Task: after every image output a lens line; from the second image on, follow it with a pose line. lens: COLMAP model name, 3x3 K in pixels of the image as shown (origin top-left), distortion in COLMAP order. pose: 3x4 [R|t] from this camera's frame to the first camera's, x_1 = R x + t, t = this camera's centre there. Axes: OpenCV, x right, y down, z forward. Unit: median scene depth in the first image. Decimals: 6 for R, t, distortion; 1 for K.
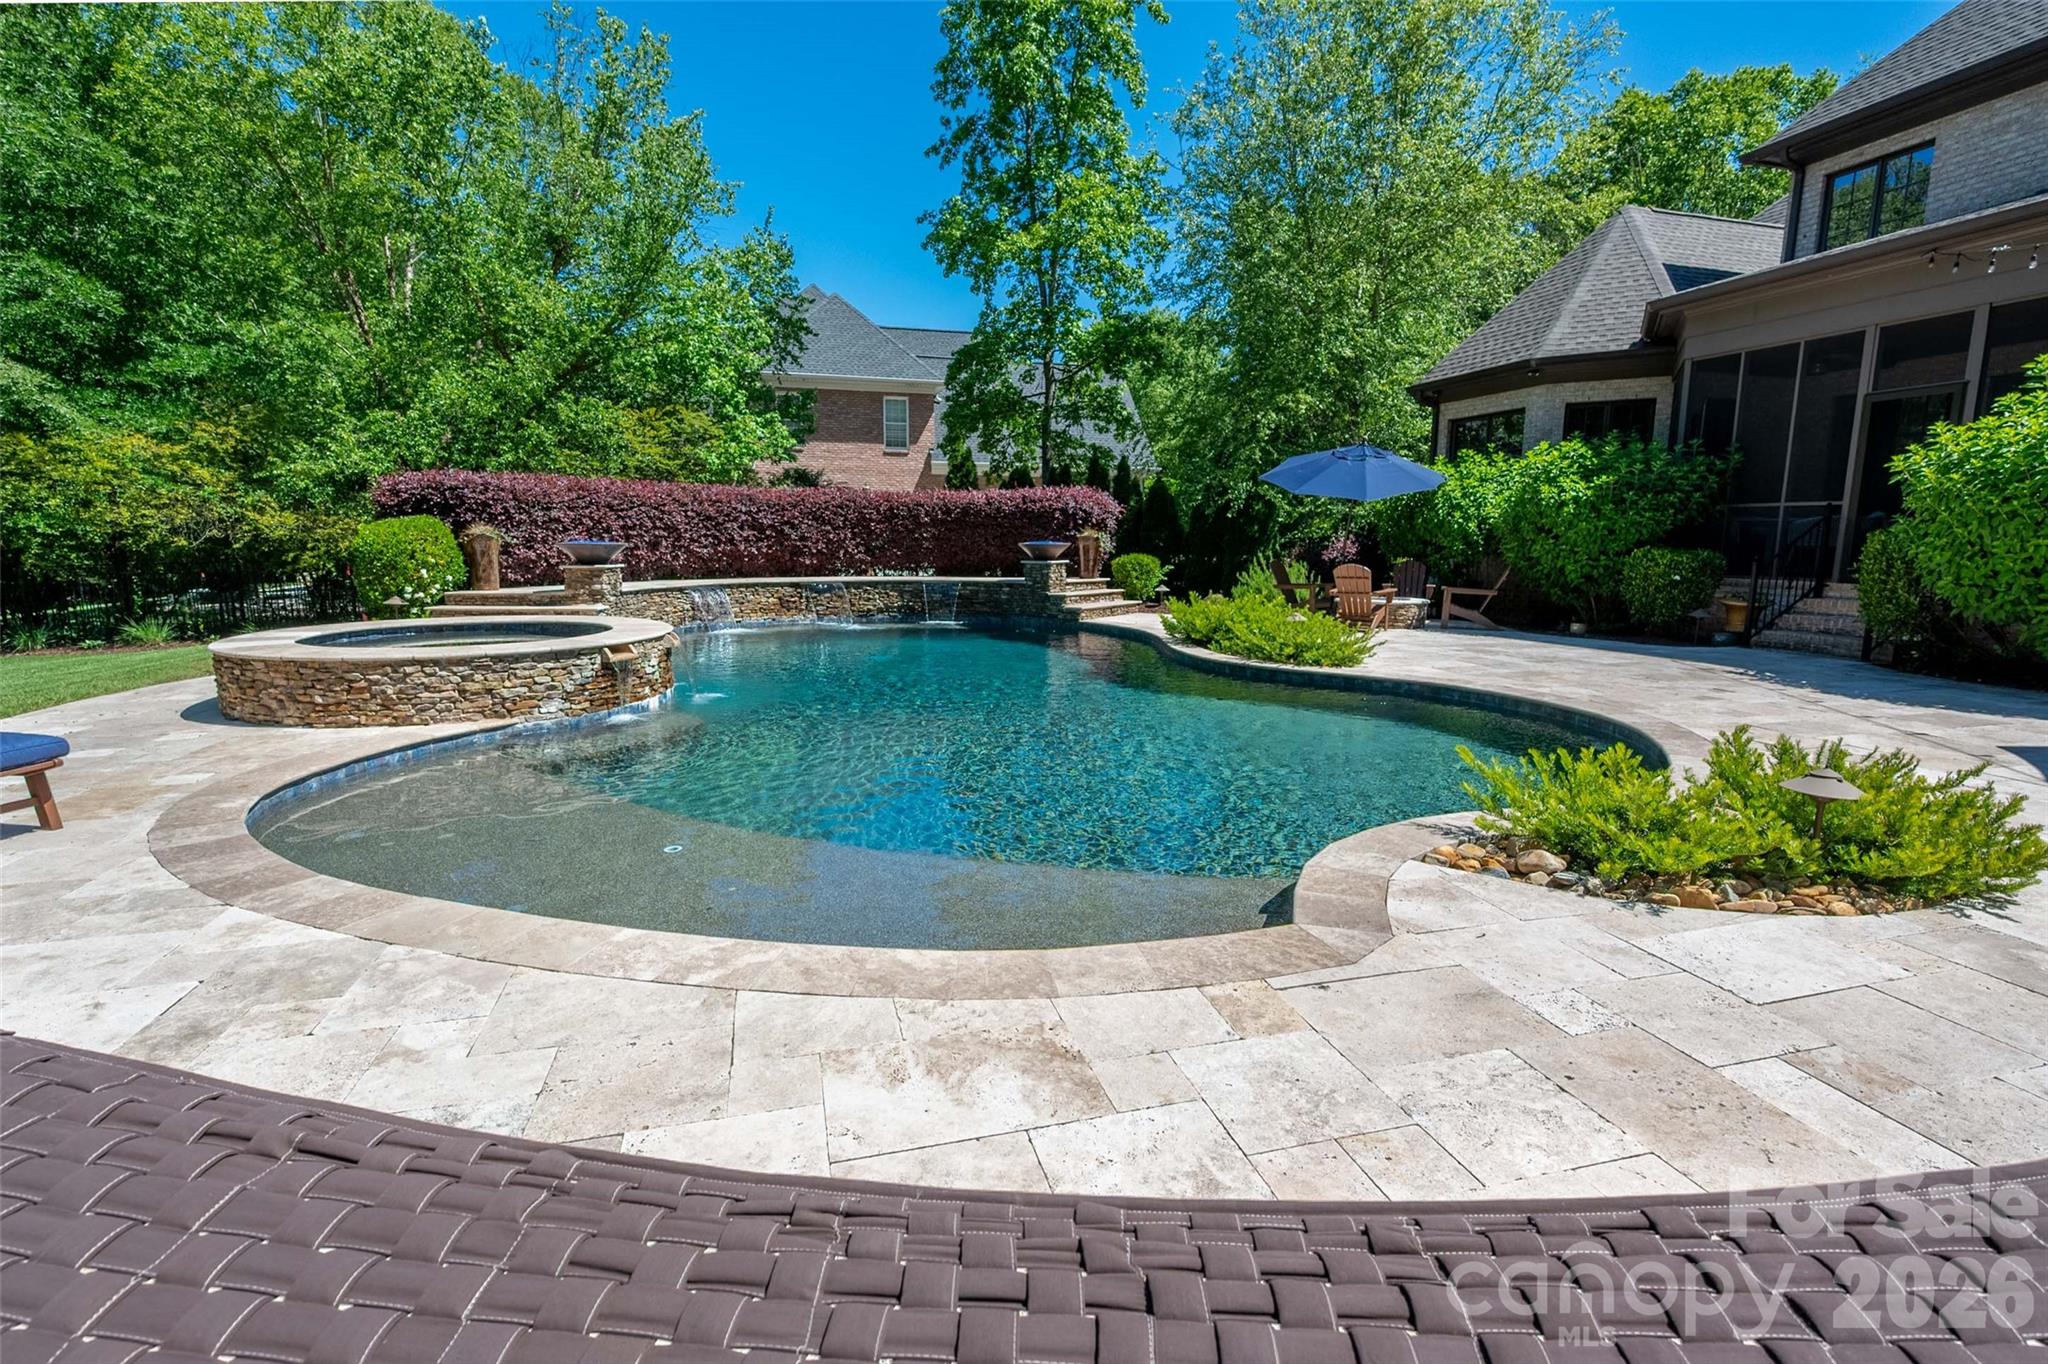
lens RADIAL K [[944.5, 0, 1022.7], [0, 944.5, 656.4], [0, 0, 1]] dist [-0.000508, 0.000840]
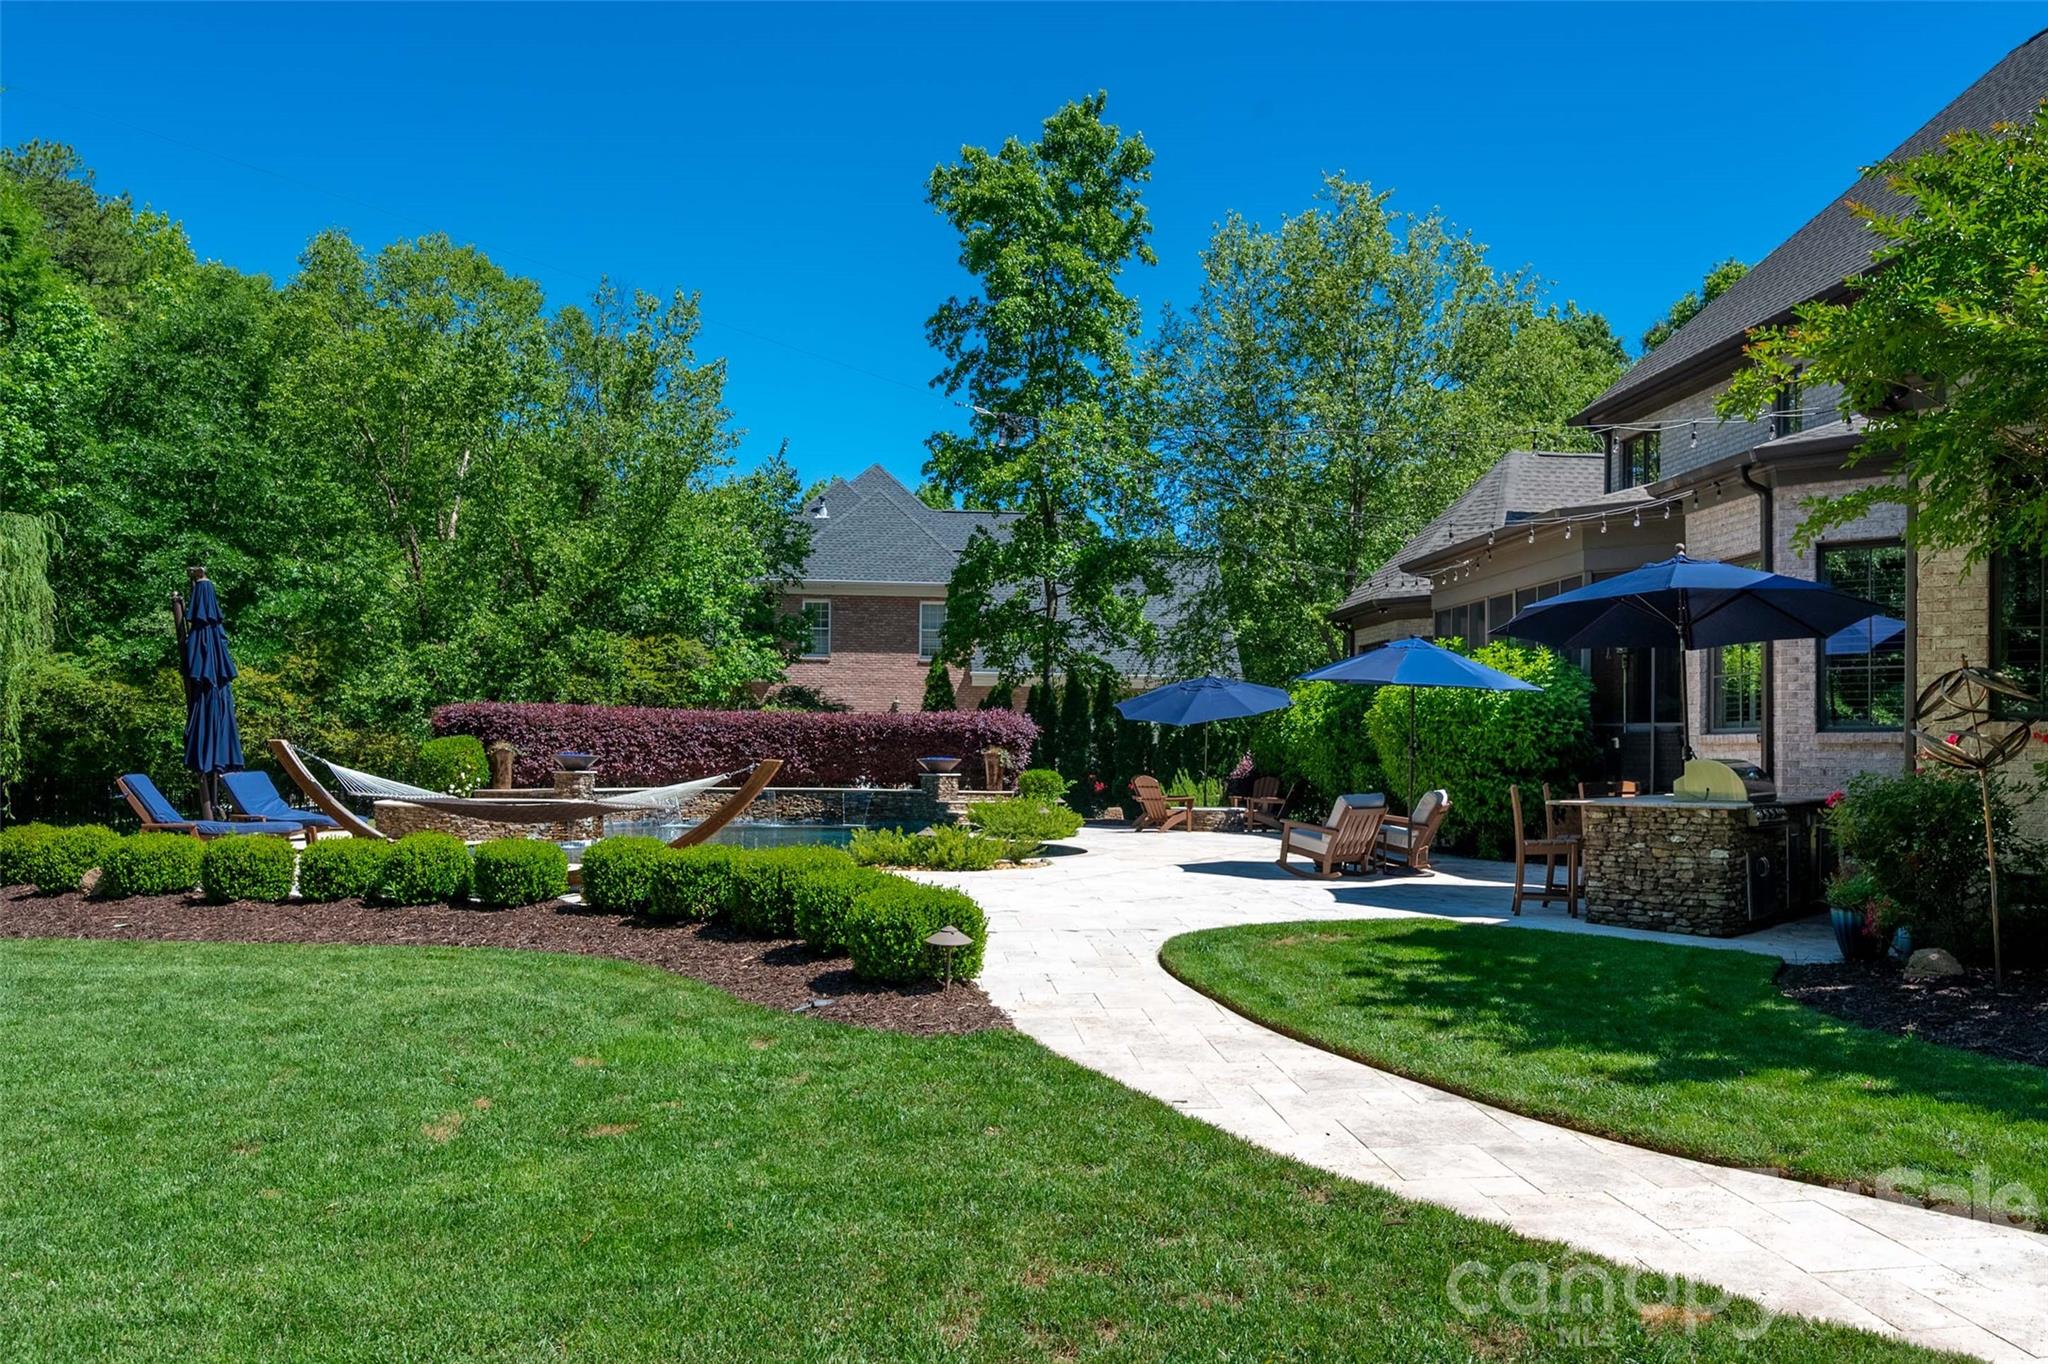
lens RADIAL K [[1483.1, 0, 1024.0], [0, 1483.1, 682.0], [0, 0, 1]] dist [-0.021814, -0.004128]
pose [[0.985736, -0.003496, -0.168262, 0.352532], [-0.026595, 0.983987, -0.176247, 0.087865], [0.166183, 0.178208, 0.969858, -0.641324]]
